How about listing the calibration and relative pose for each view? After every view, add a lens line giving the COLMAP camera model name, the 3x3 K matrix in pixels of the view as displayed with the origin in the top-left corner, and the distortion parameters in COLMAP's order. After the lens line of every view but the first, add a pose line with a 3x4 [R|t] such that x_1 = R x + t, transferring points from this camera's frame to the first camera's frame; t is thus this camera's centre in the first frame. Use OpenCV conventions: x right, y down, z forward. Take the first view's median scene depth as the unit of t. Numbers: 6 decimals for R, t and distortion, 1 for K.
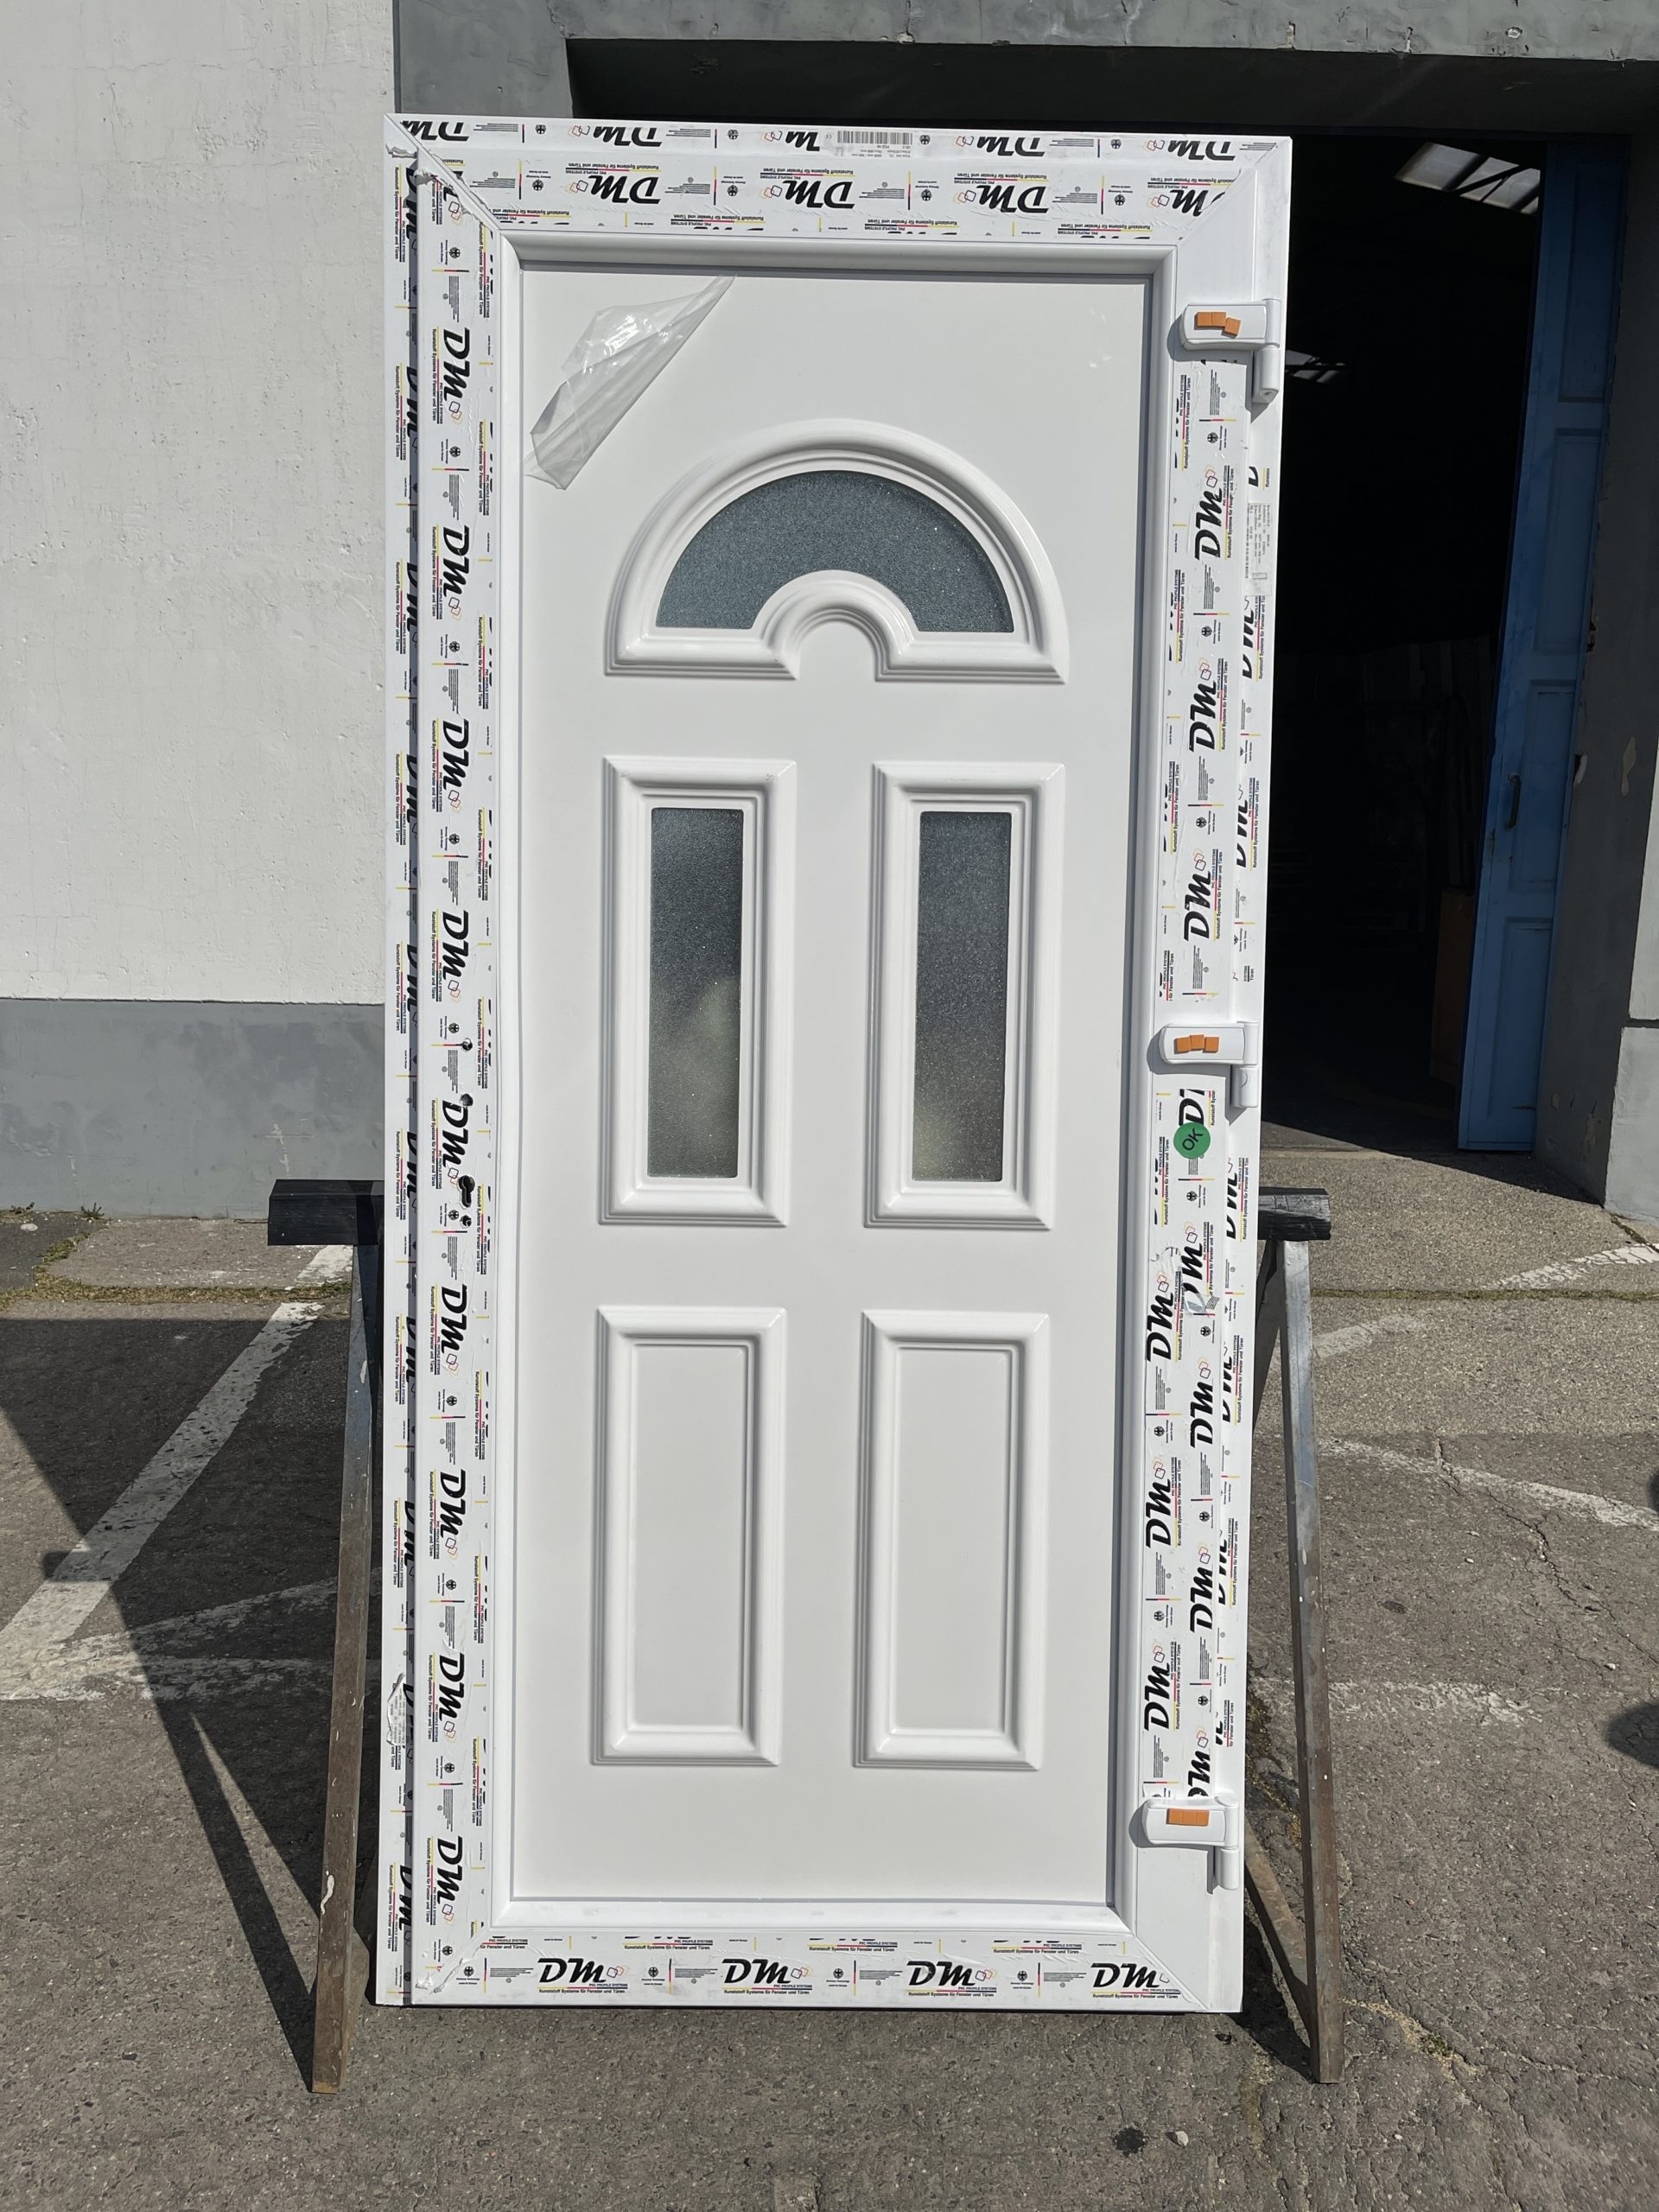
lens RADIAL K [[1688.2, 0, 818.6], [0, 1688.2, 1106.3], [0, 0, 1]] dist [0.081315, -0.120010]
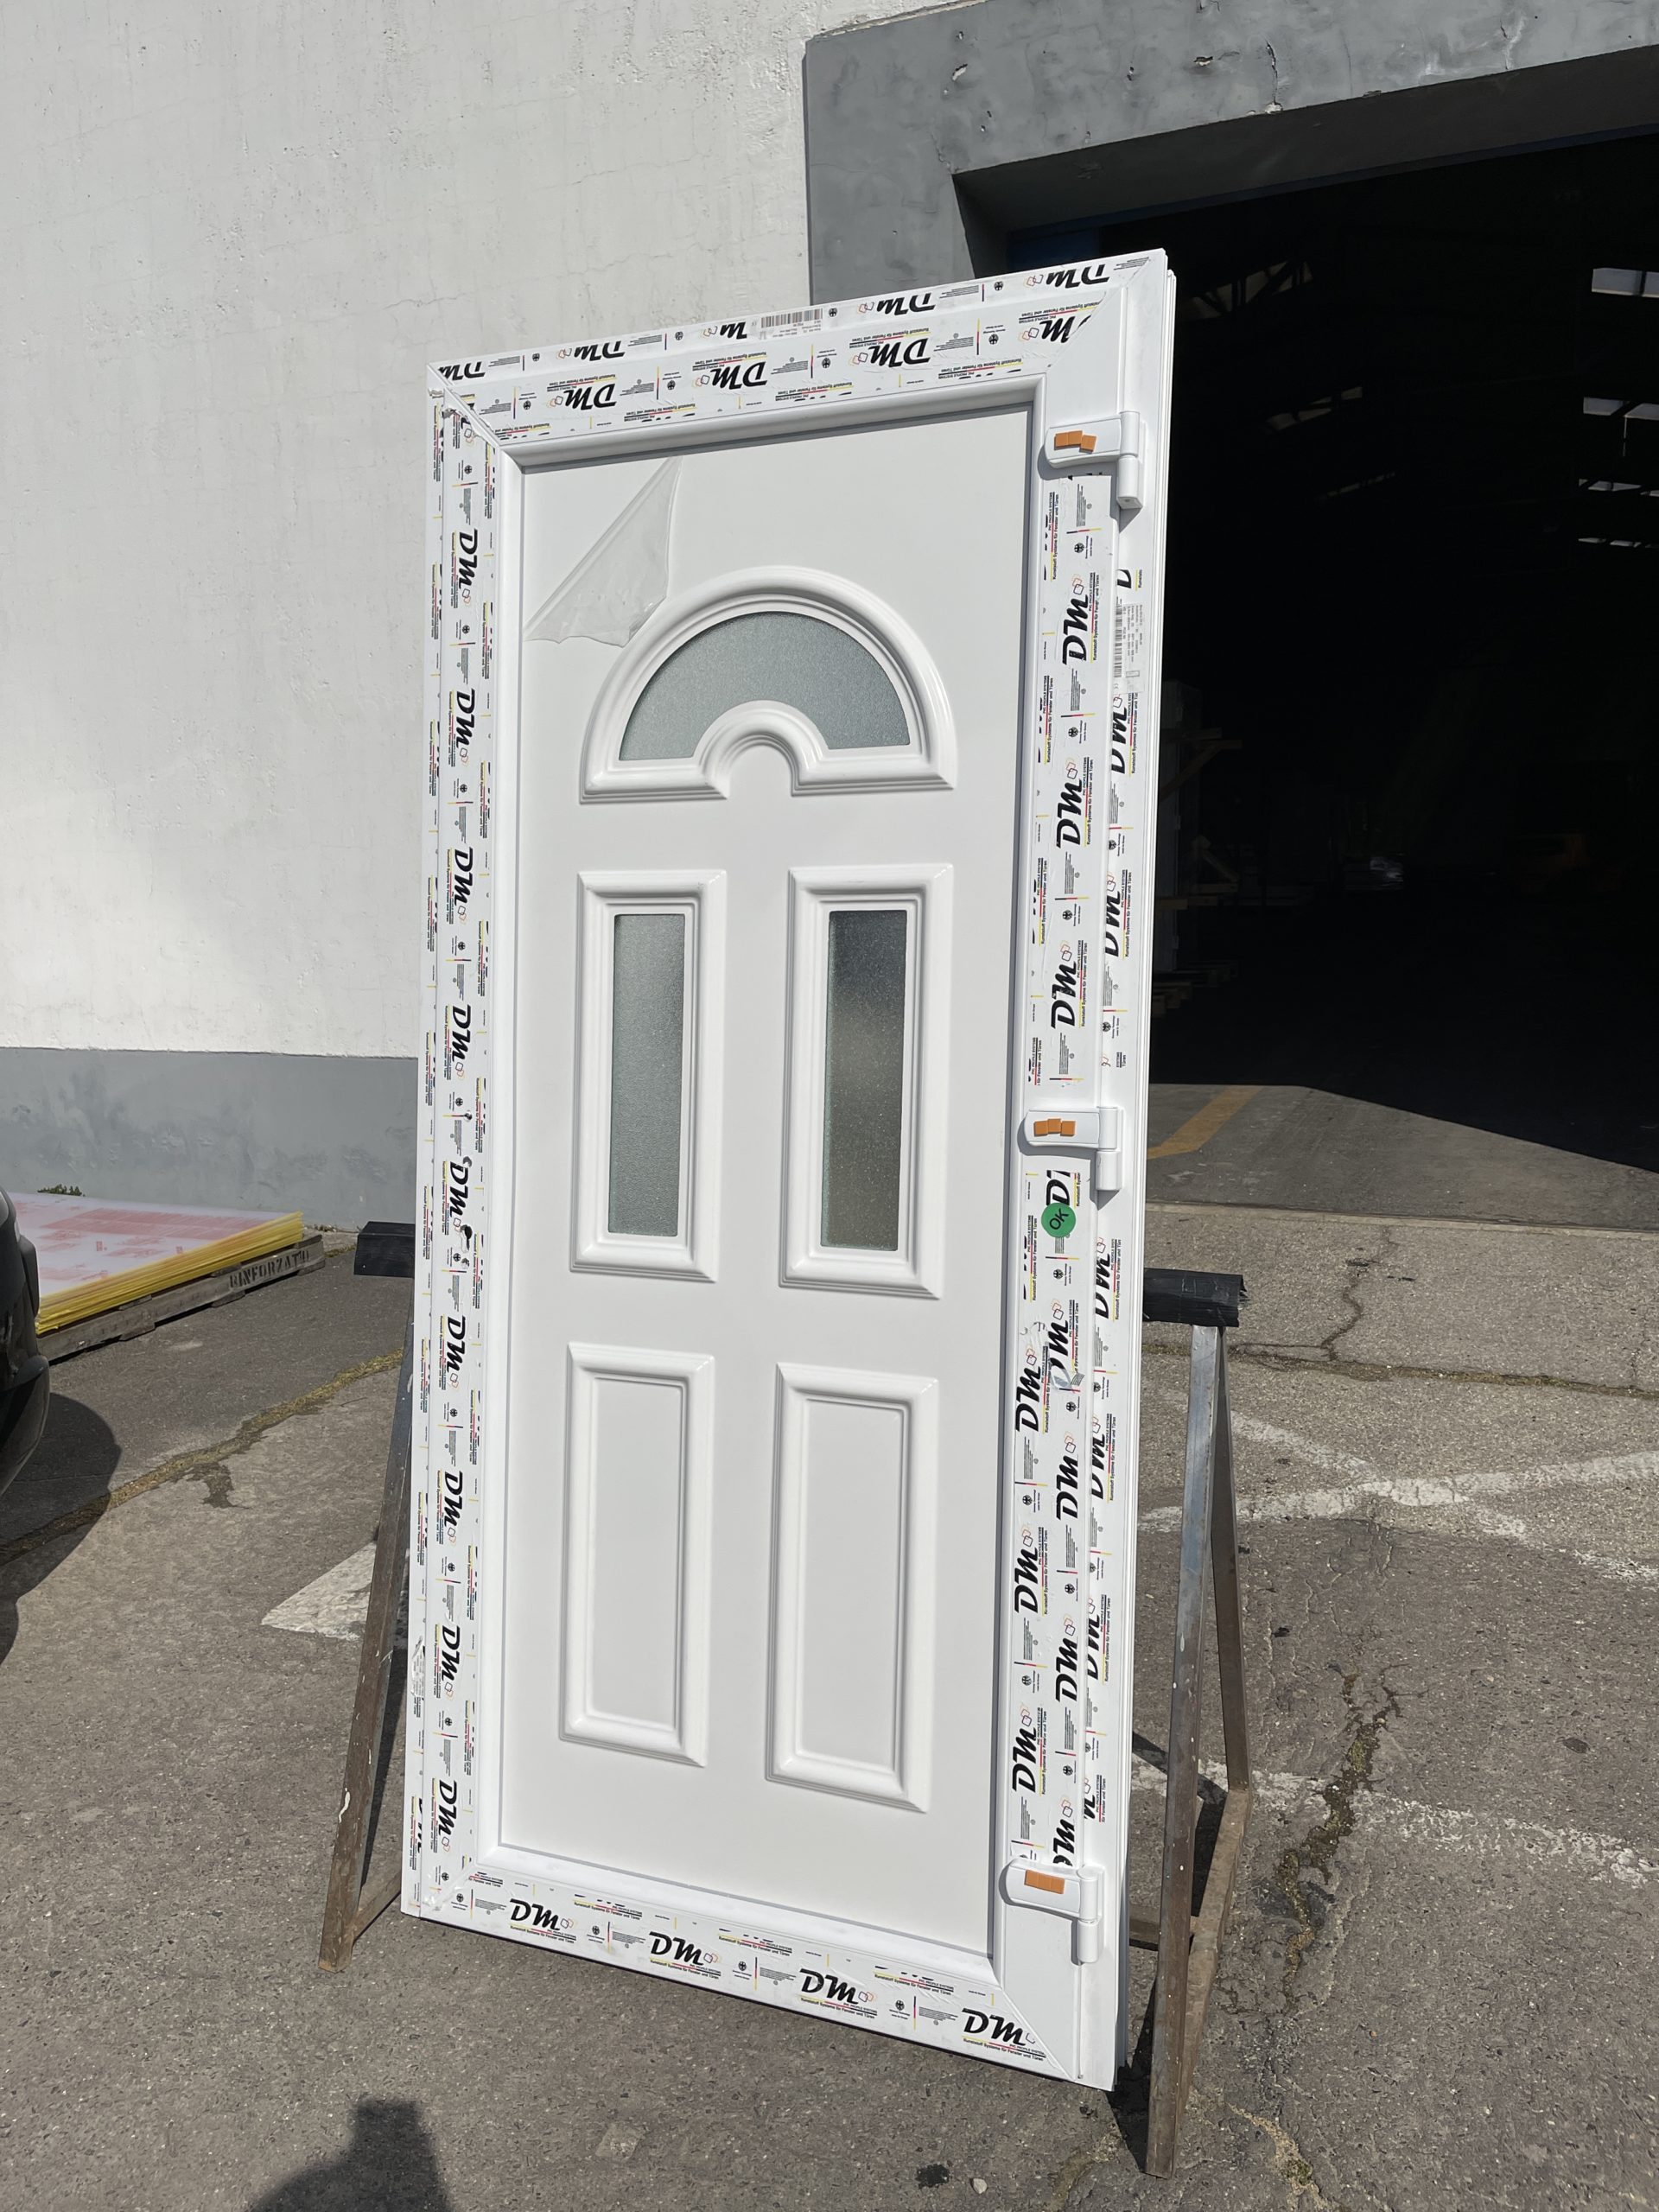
lens RADIAL K [[1688.2, 0, 826.9], [0, 1688.2, 1110.8], [0, 0, 1]] dist [0.081315, -0.120010]
pose [[0.921014, 0.016280, -0.389190, 0.355605], [-0.027441, 0.999356, -0.023135, -0.013686], [0.388562, 0.031988, 0.920867, -0.006433]]
